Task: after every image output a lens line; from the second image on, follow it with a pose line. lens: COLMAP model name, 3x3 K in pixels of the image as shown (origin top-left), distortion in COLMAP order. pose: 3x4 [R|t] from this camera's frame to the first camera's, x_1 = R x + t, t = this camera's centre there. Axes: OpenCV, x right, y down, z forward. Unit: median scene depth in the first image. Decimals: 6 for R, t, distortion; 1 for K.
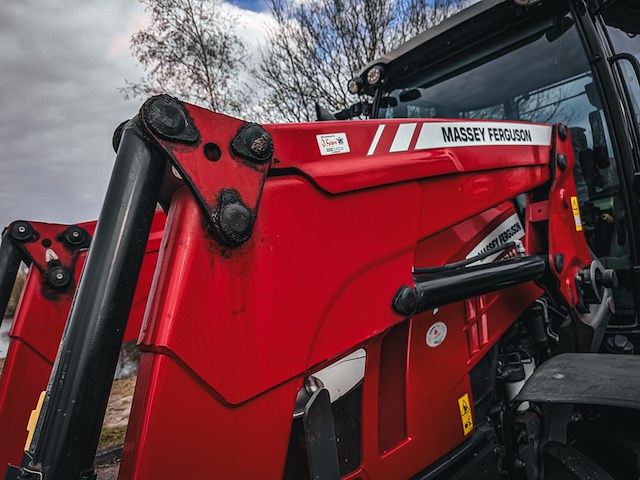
lens RADIAL K [[474.0, 0, 330.9], [0, 474.0, 239.7], [0, 0, 1]] dist [-0.008534, -0.006380]
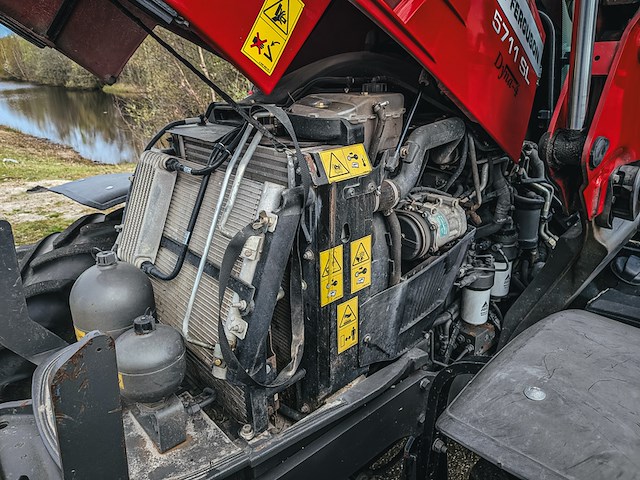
lens RADIAL K [[464.8, 0, 316.9], [0, 464.8, 245.0], [0, 0, 1]] dist [0.060408, -0.085573]
pose [[0.986918, 0.161043, 0.007587, 0.125591], [-0.151933, 0.913283, 0.377930, -0.016428], [0.053934, -0.374138, 0.925803, 0.339833]]
